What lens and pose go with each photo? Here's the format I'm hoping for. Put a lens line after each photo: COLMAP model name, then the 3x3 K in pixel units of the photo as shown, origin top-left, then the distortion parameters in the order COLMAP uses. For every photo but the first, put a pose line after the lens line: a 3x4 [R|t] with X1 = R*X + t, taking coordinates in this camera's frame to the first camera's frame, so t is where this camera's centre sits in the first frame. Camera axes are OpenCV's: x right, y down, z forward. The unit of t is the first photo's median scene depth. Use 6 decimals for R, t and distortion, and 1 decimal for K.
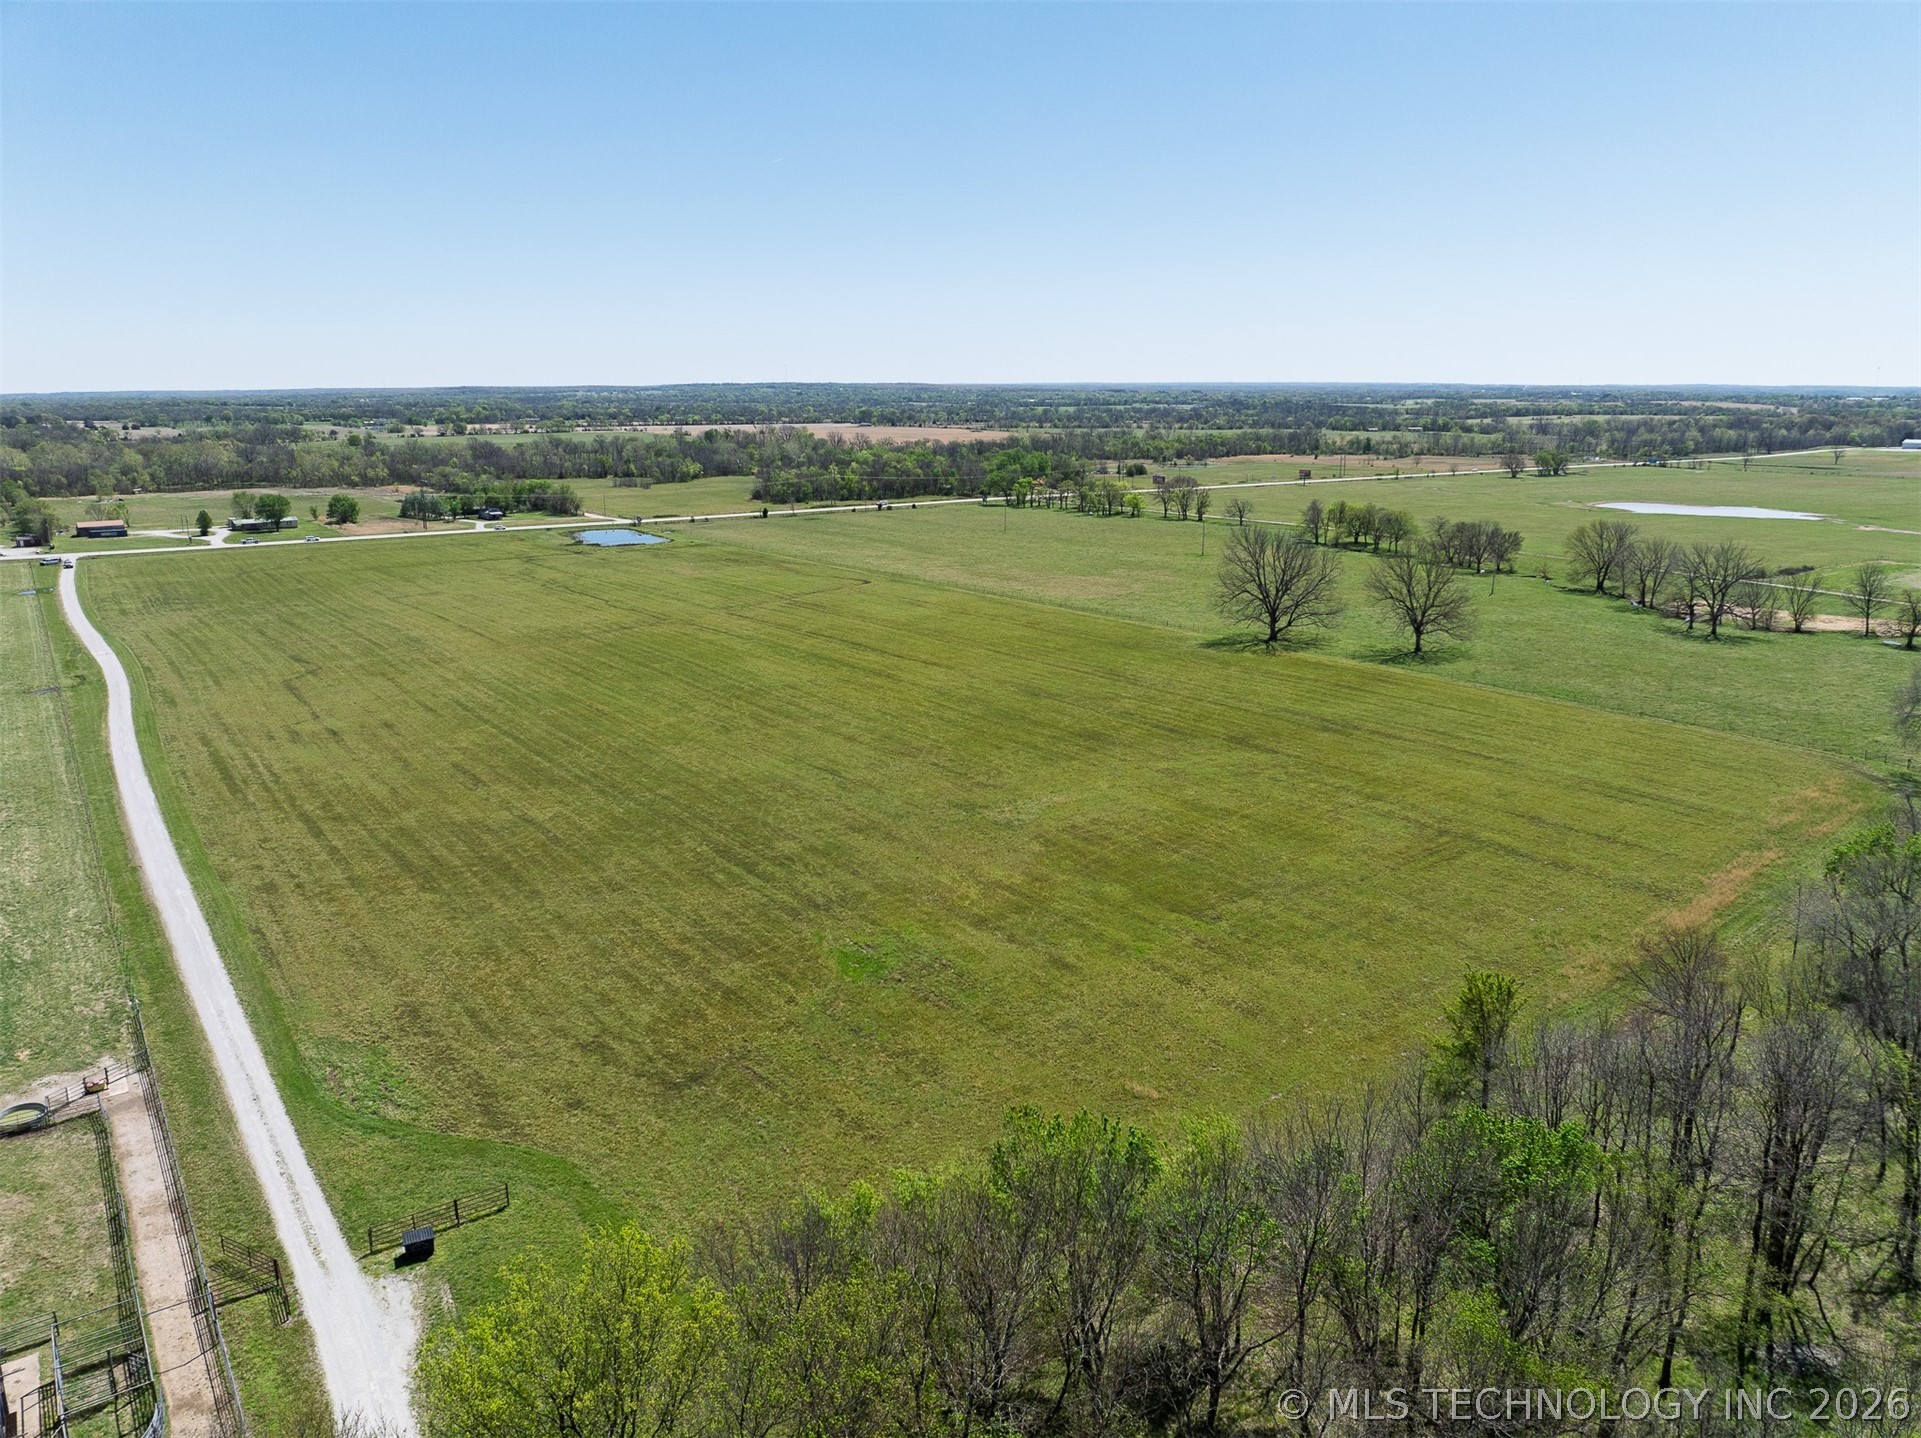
lens RADIAL K [[1345.6, 0, 962.7], [0, 1345.6, 719.9], [0, 0, 1]] dist [-0.036188, -0.000037]
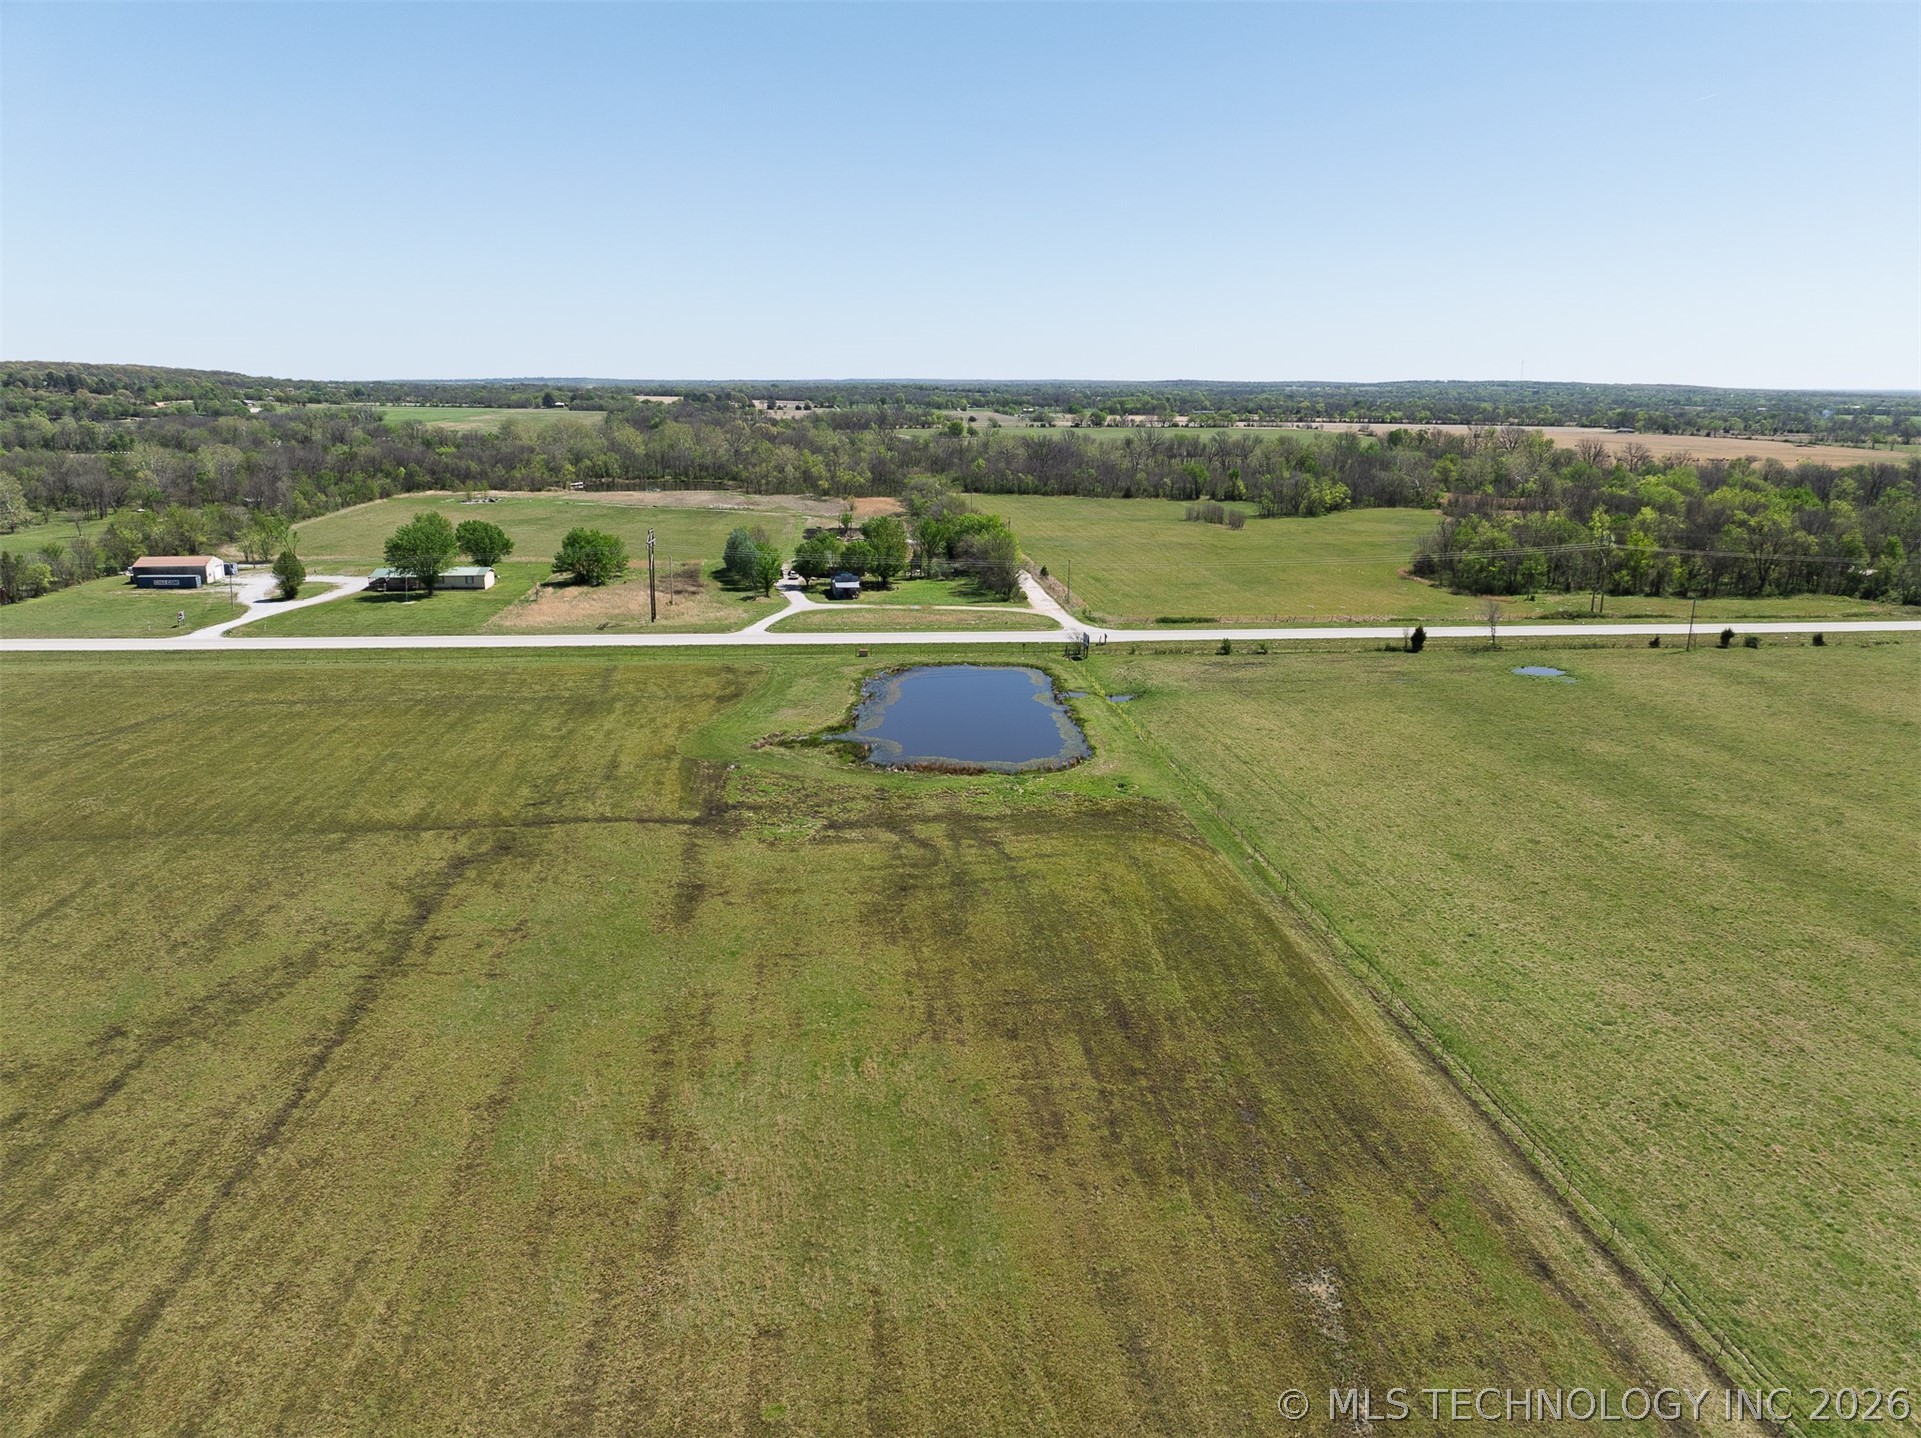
lens RADIAL K [[1345.6, 0, 965.1], [0, 1345.6, 723.9], [0, 0, 1]] dist [-0.036188, -0.000037]
pose [[0.872204, 0.128872, -0.471861, -0.040041], [-0.126734, 0.991266, 0.036469, -0.069148], [0.472440, 0.027992, 0.880918, 0.319920]]
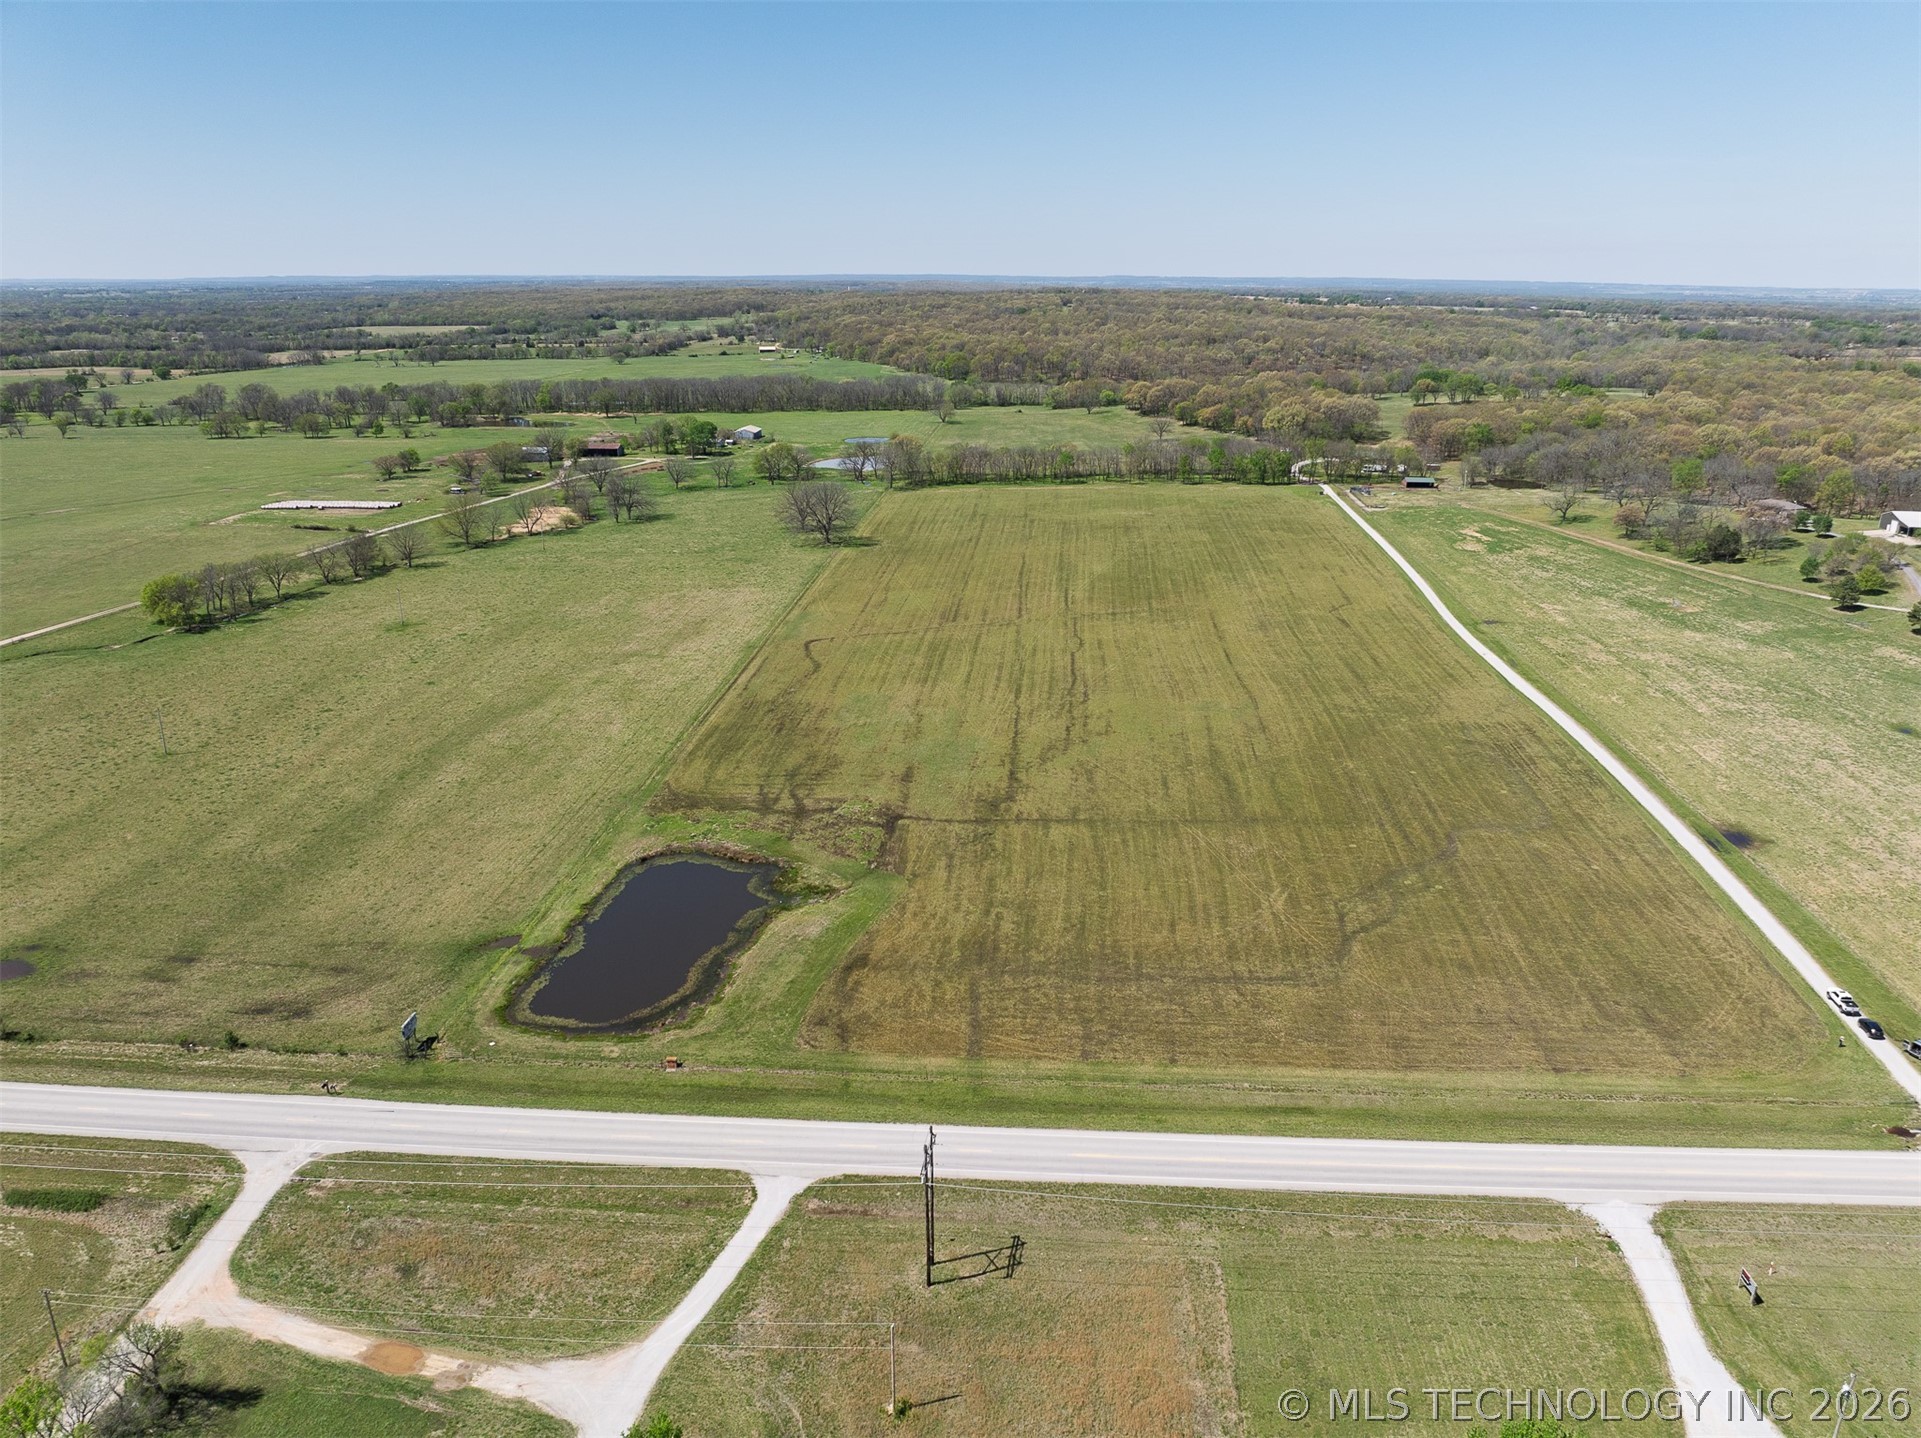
lens RADIAL K [[1345.6, 0, 964.5], [0, 1345.6, 717.5], [0, 0, 1]] dist [-0.036188, -0.000037]
pose [[-0.767069, -0.203725, 0.608360, -0.272474], [0.152852, 0.862906, 0.481694, -0.181575], [-0.623091, 0.462481, -0.630769, 0.556473]]
